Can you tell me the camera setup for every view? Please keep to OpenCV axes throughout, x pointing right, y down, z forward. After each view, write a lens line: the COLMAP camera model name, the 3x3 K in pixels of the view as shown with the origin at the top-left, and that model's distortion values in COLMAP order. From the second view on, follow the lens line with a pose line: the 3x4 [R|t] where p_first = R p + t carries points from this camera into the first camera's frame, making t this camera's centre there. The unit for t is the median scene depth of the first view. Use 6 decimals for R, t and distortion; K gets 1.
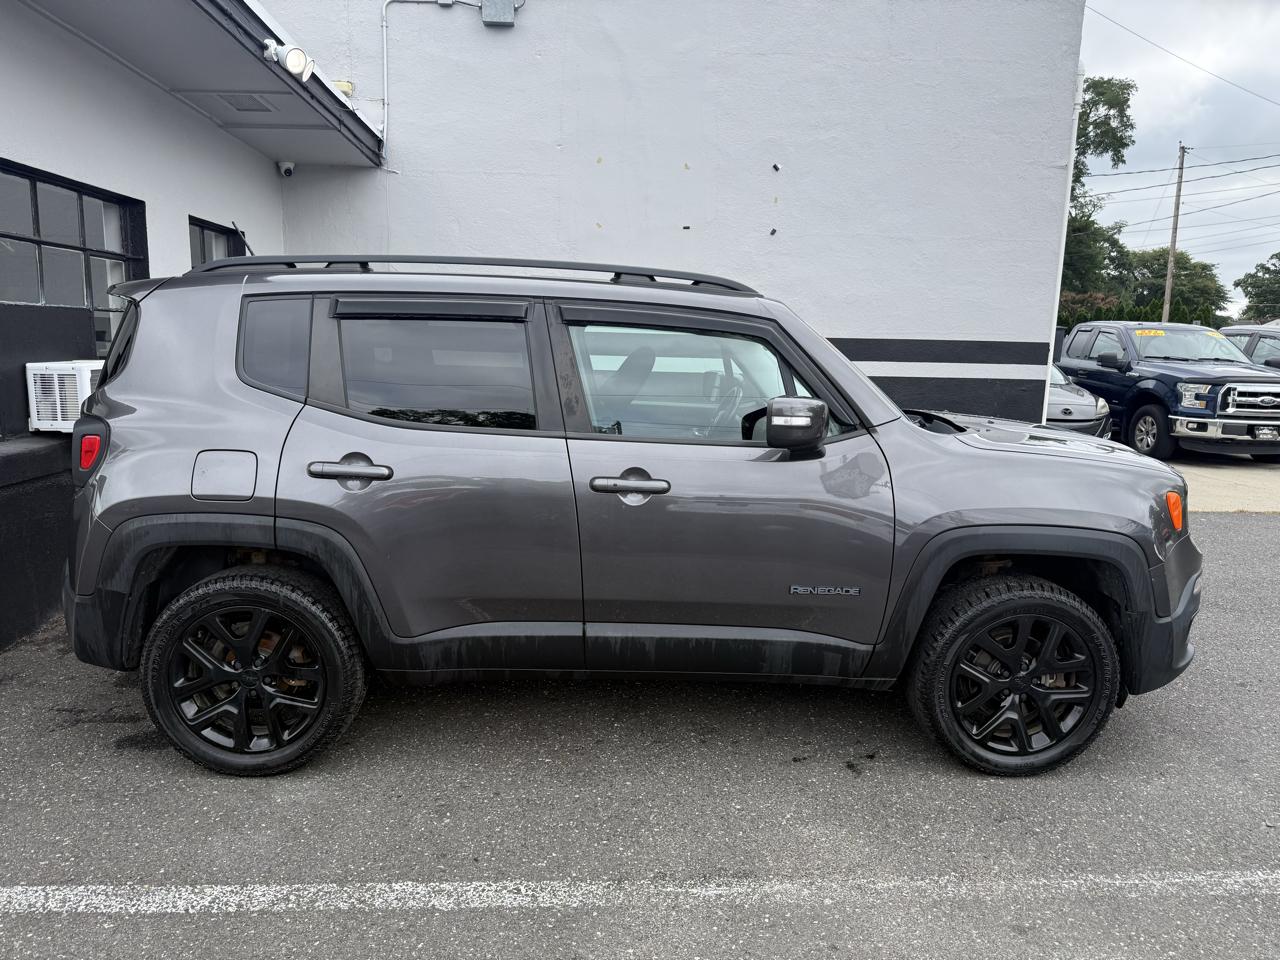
lens RADIAL K [[900.4, 0, 640.0], [0, 900.4, 480.0], [0, 0, 1]] dist [0.025691, -0.033318]
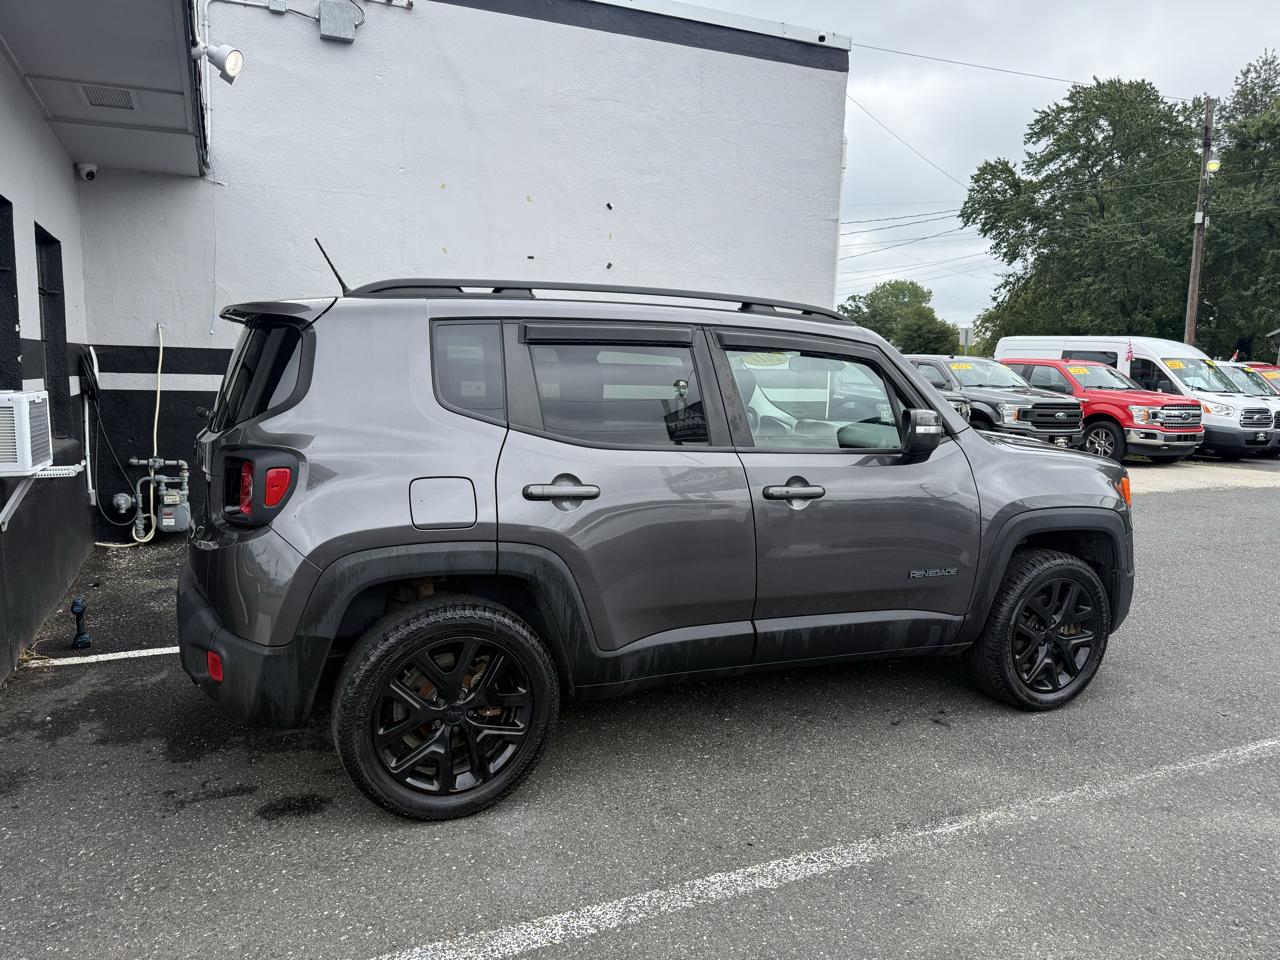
lens RADIAL K [[896.3, 0, 638.0], [0, 896.3, 477.4], [0, 0, 1]] dist [0.040468, -0.050631]
pose [[0.930990, -0.046531, 0.362067, -0.581183], [0.058659, 0.998023, -0.022570, 0.001583], [-0.360301, 0.042251, 0.931879, 0.028265]]
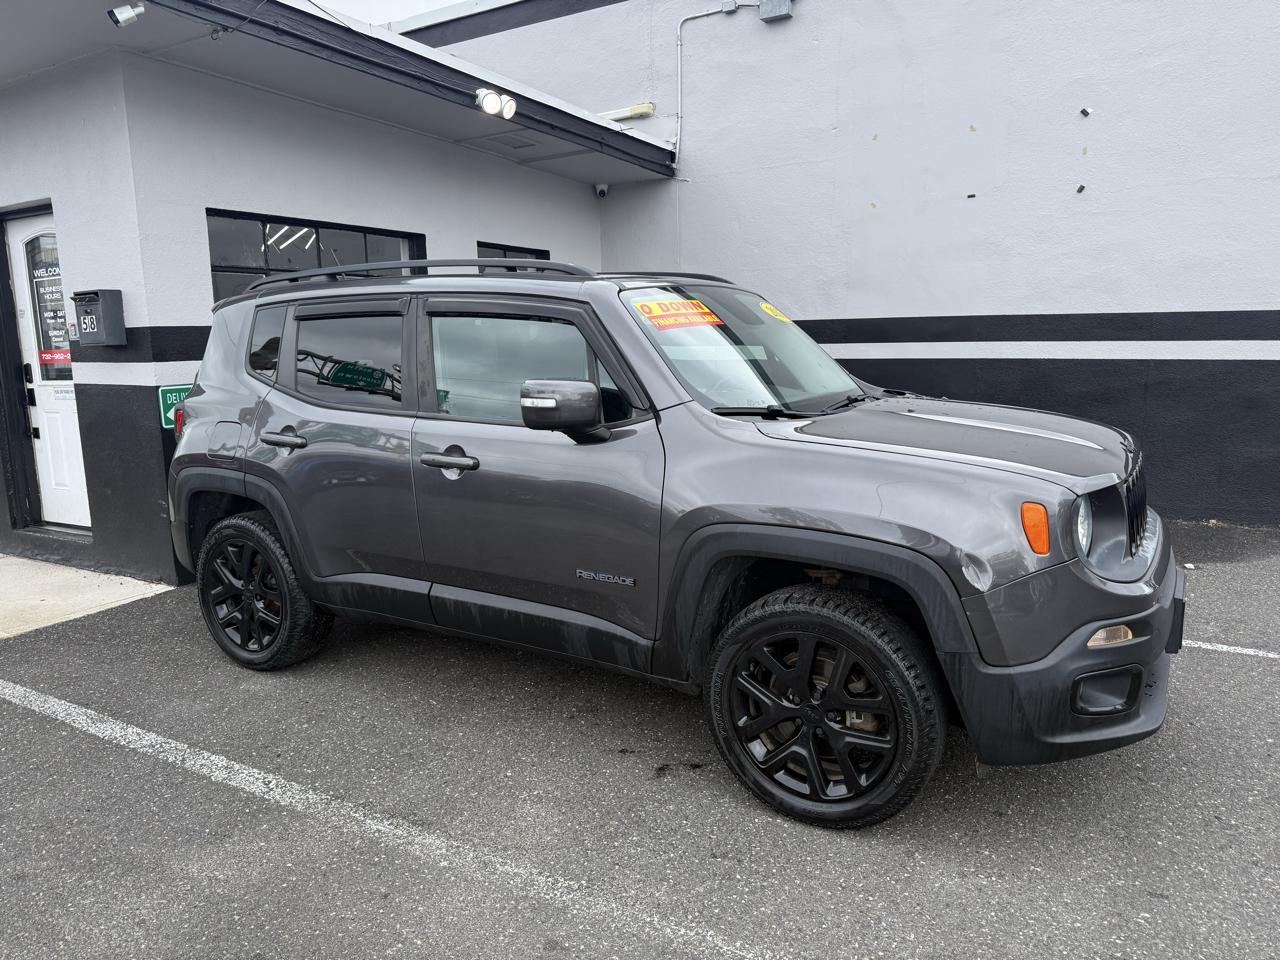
lens RADIAL K [[892.7, 0, 636.3], [0, 892.7, 487.2], [0, 0, 1]] dist [0.031957, -0.040981]
pose [[0.830314, 0.056843, -0.554389, 0.763862], [-0.050693, 0.998364, 0.026441, -0.002310], [0.554985, 0.006149, 0.831837, 0.215732]]
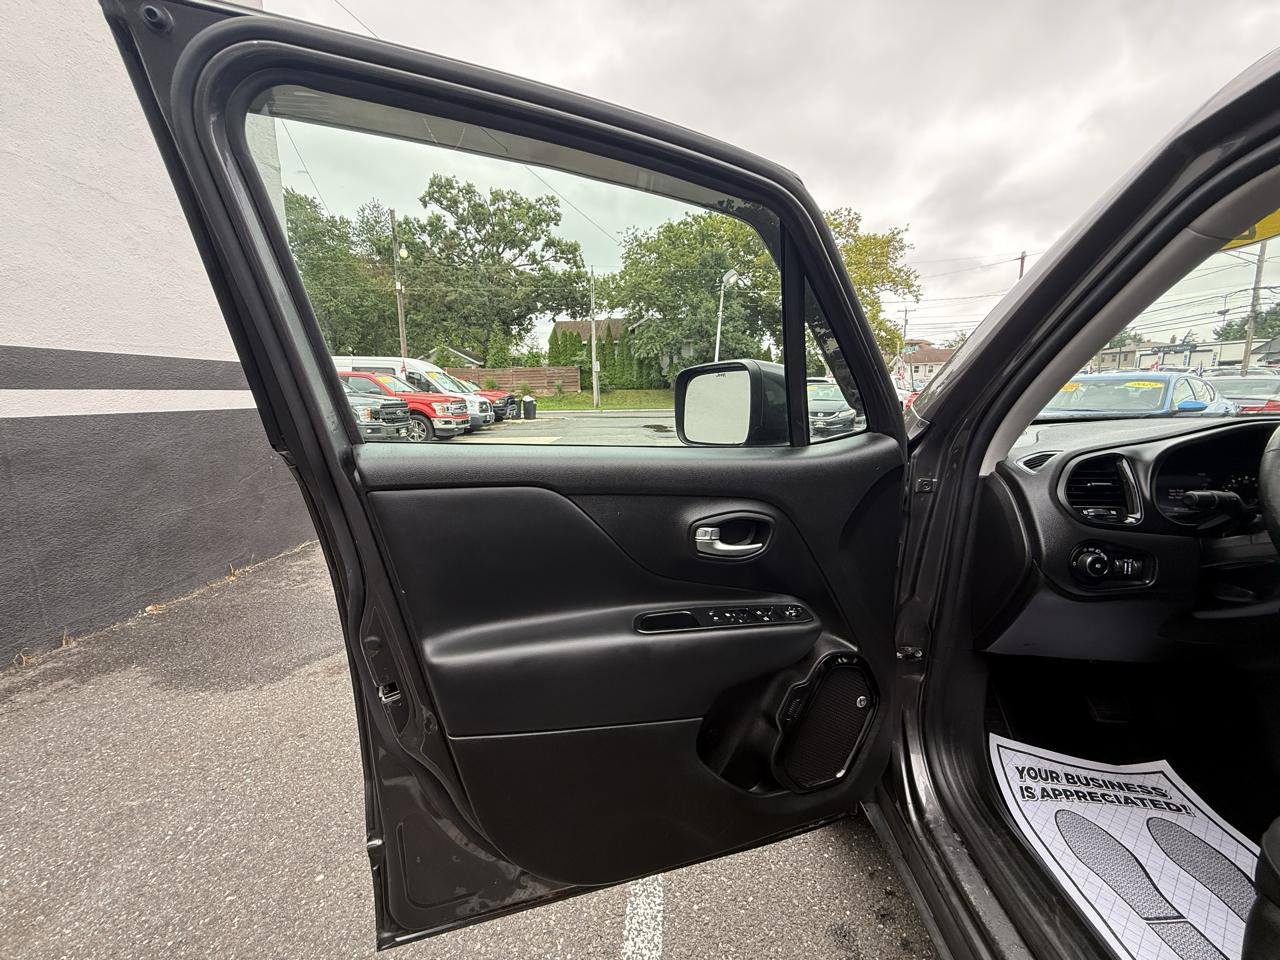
lens RADIAL K [[513.2, 0, 637.0], [0, 513.2, 480.0], [0, 0, 1]] dist [0.000461, -0.000076]
pose [[0.129136, -0.194365, 0.972392, -0.122025], [0.168342, 0.970666, 0.171664, -0.198350], [-0.977233, 0.141526, 0.158068, 1.663068]]
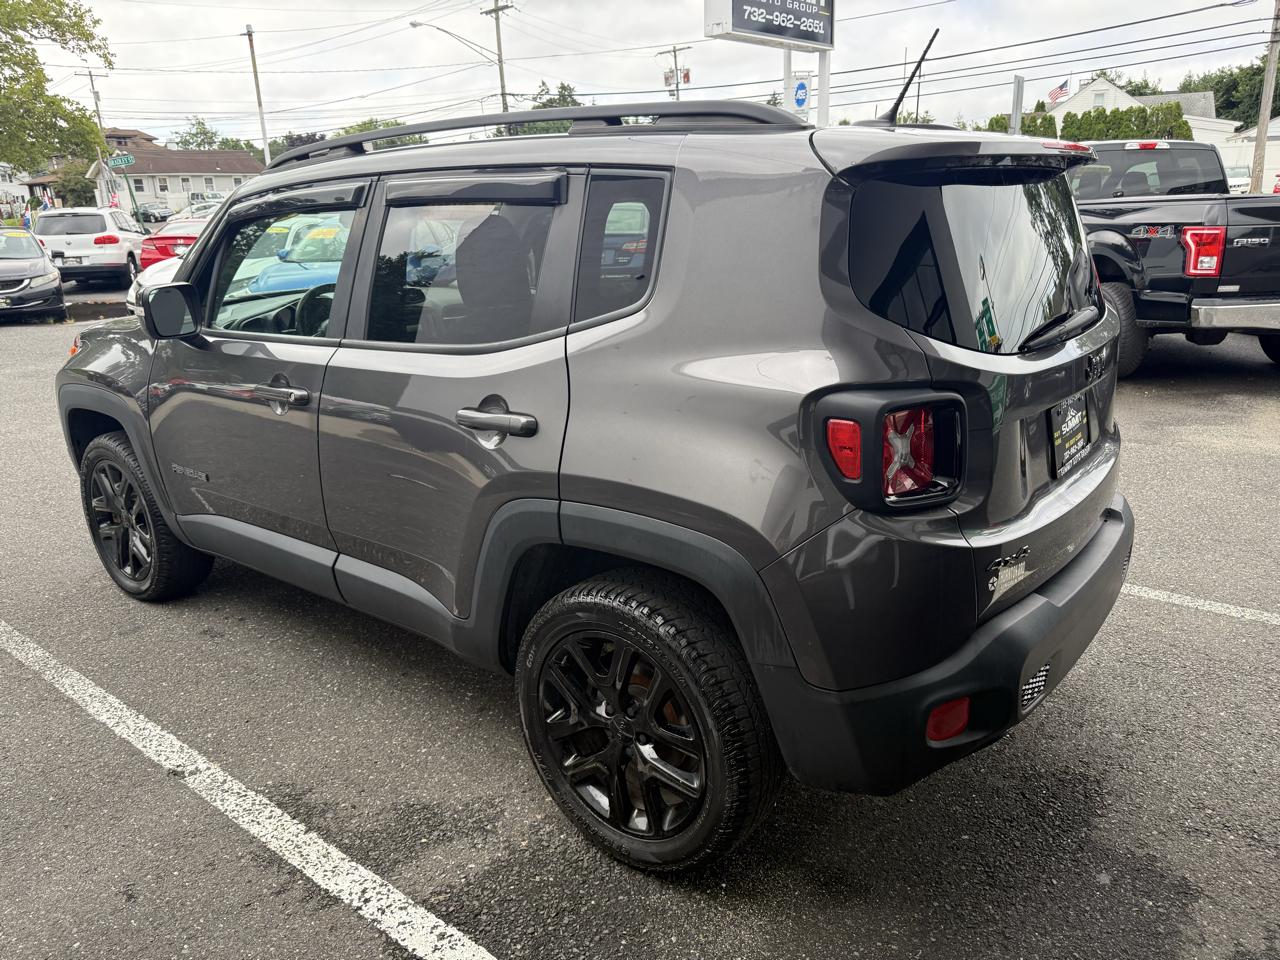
lens RADIAL K [[902.1, 0, 633.5], [0, 902.1, 478.6], [0, 0, 1]] dist [0.001448, -0.005699]
pose [[-0.745283, -0.197020, 0.636974, -0.867896], [0.119019, 0.900689, 0.417845, -0.344110], [-0.656039, 0.387225, -0.647819, 1.931579]]
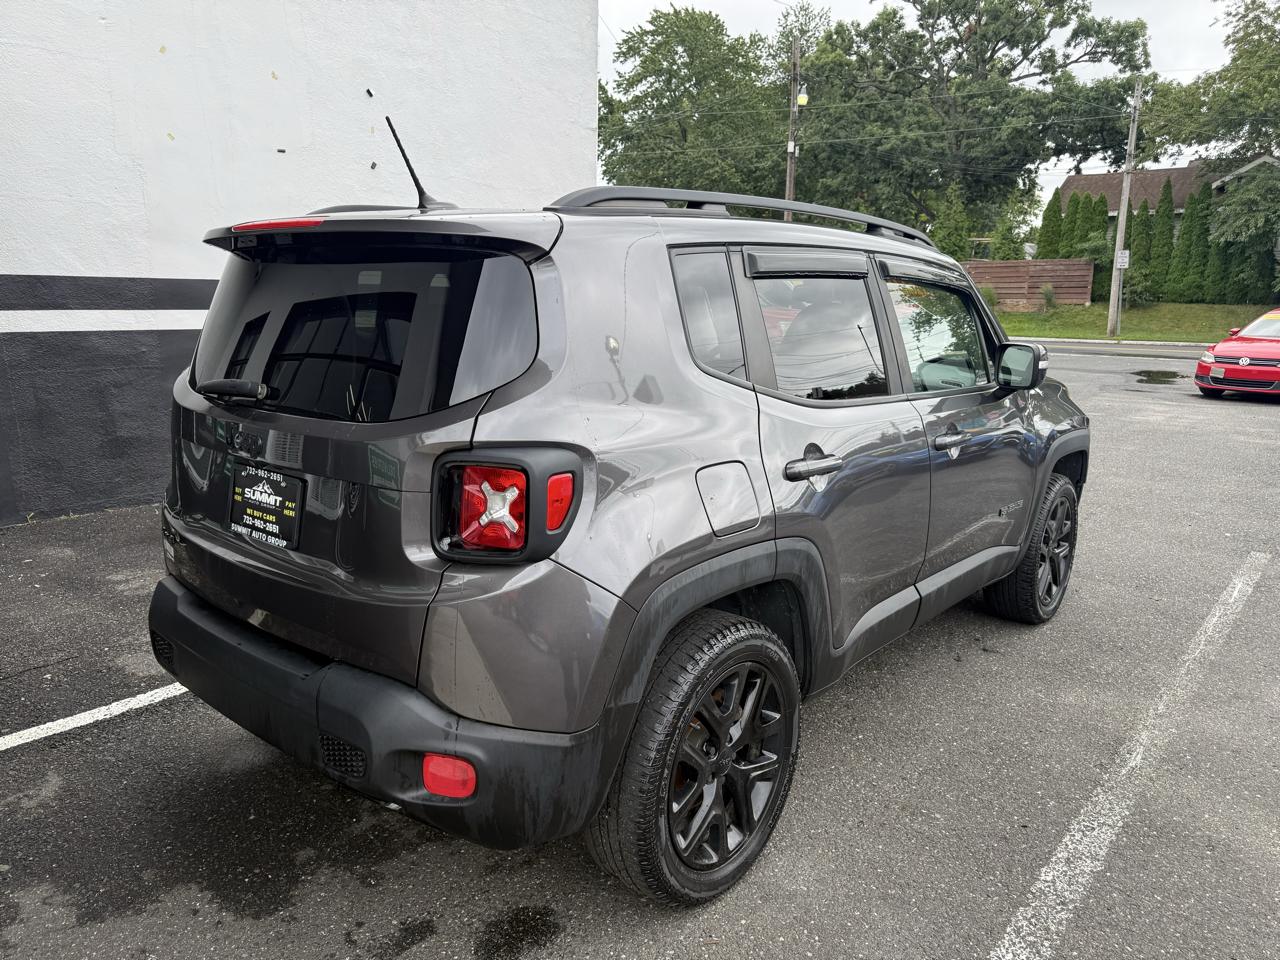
lens RADIAL K [[909.7, 0, 637.5], [0, 909.7, 474.9], [0, 0, 1]] dist [0.003109, -0.004403]
pose [[0.682755, -0.156717, 0.713643, -0.975828], [0.117447, 0.987565, 0.104507, -0.102021], [-0.721146, 0.012463, 0.692671, 0.525463]]
